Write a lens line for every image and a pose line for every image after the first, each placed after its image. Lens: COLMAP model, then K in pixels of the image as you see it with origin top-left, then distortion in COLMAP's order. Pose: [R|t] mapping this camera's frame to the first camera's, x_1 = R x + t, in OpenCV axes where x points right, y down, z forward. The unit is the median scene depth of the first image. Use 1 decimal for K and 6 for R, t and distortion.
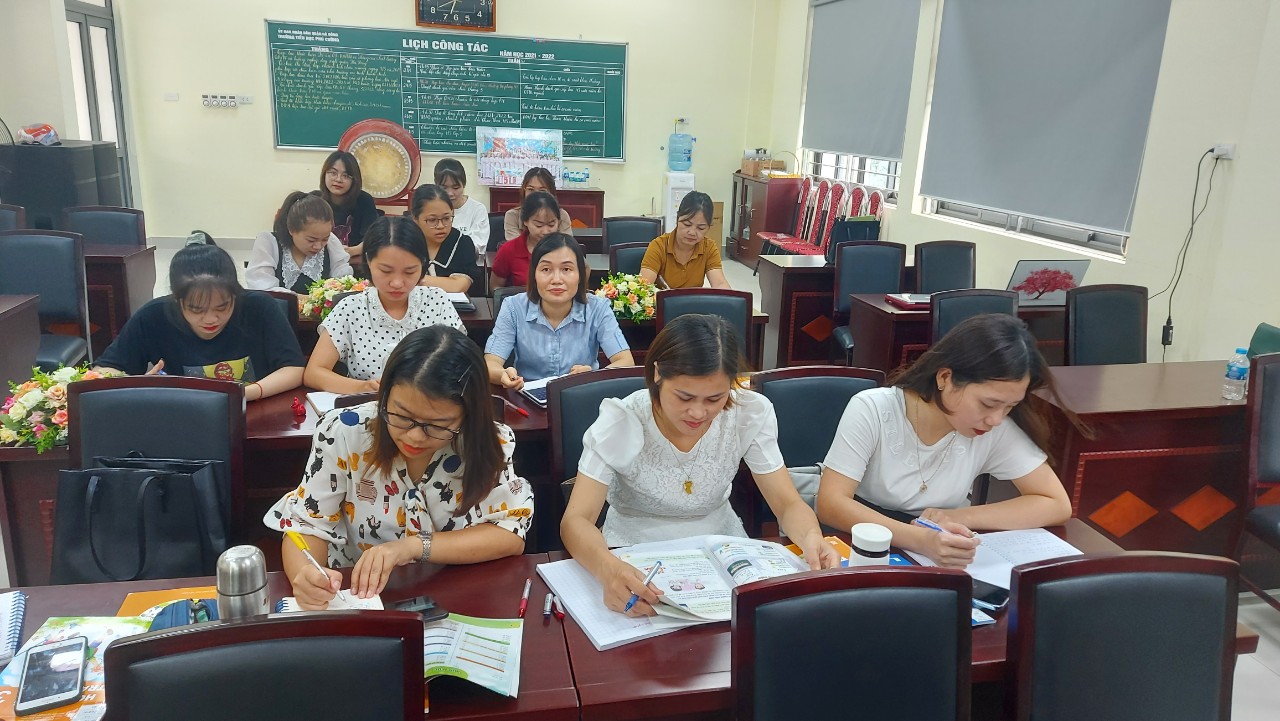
lens RADIAL K [[939.8, 0, 632.1], [0, 939.8, 356.5], [0, 0, 1]] dist [0.088330, -0.087306]
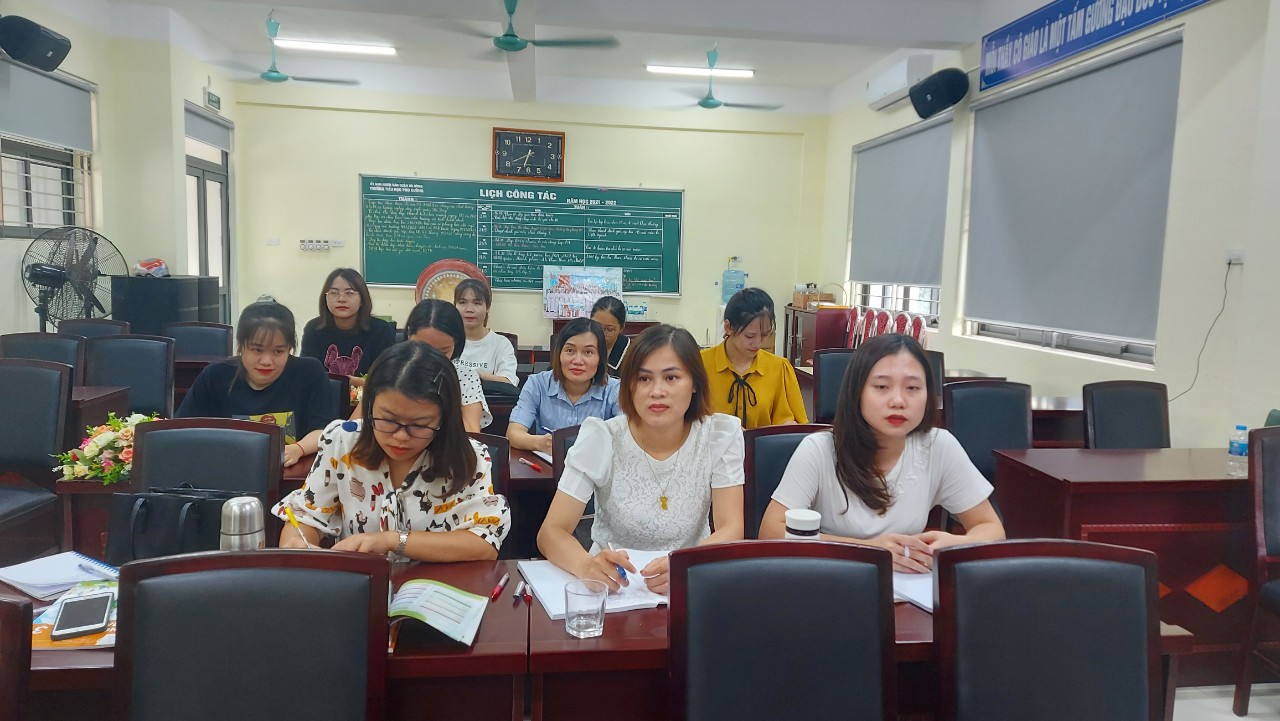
lens RADIAL K [[939.8, 0, 637.9], [0, 939.8, 350.4], [0, 0, 1]] dist [0.088330, -0.087306]
pose [[0.996605, -0.001170, -0.082321, 0.033218], [-0.013354, 0.984361, -0.175655, 0.042553], [0.081239, 0.176158, 0.981004, -0.028798]]
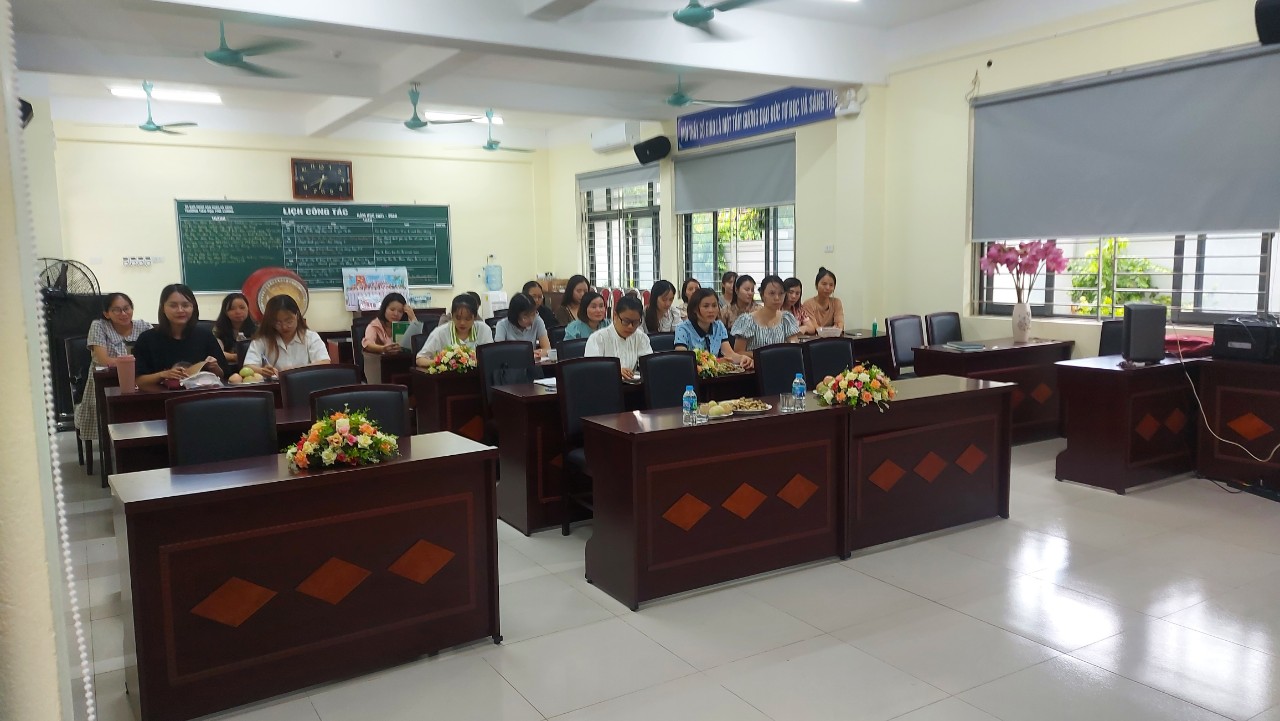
lens RADIAL K [[939.8, 0, 647.9], [0, 939.8, 374.9], [0, 0, 1]] dist [0.088330, -0.087306]
pose [[0.929824, -0.102669, 0.353392, -0.273785], [0.146286, 0.984282, -0.098941, 0.110354], [-0.337679, 0.143694, 0.930228, -0.406142]]
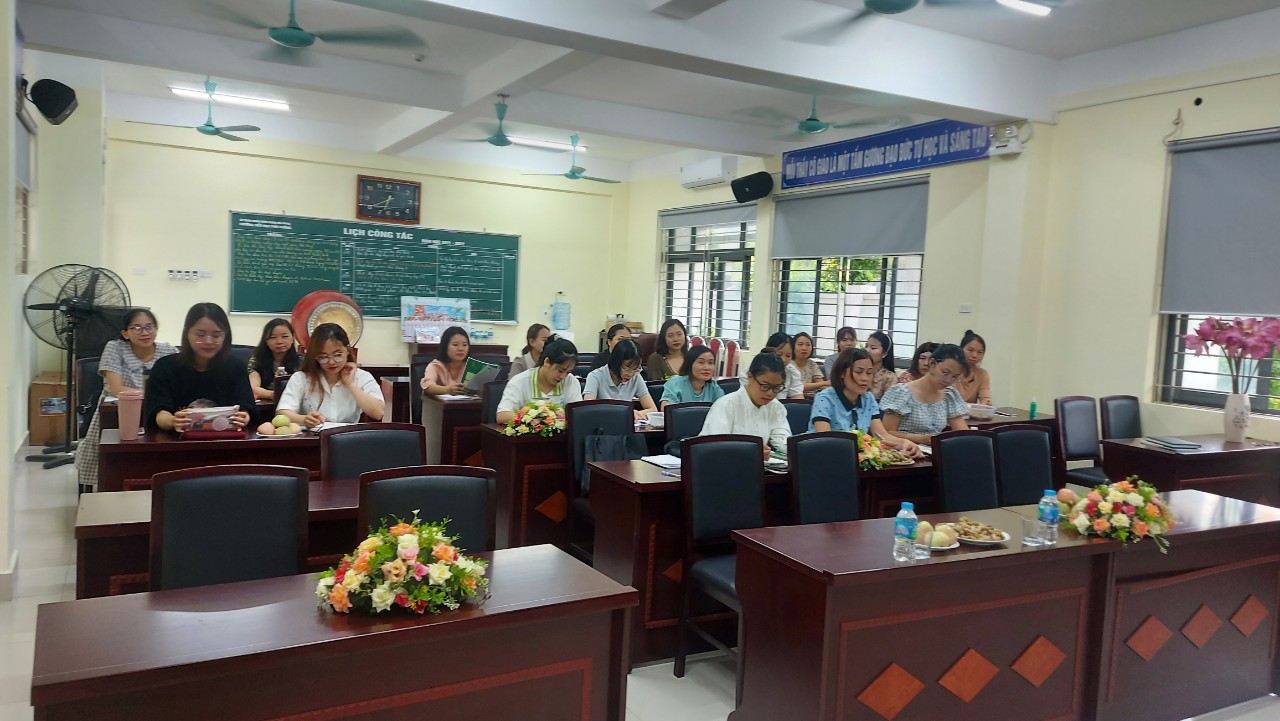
lens RADIAL K [[939.8, 0, 647.6], [0, 939.8, 360.0], [0, 0, 1]] dist [0.088330, -0.087306]
pose [[0.948400, -0.017692, 0.316583, -0.272927], [0.073440, 0.983549, -0.165041, 0.071149], [-0.308455, 0.179775, 0.934096, -0.255090]]
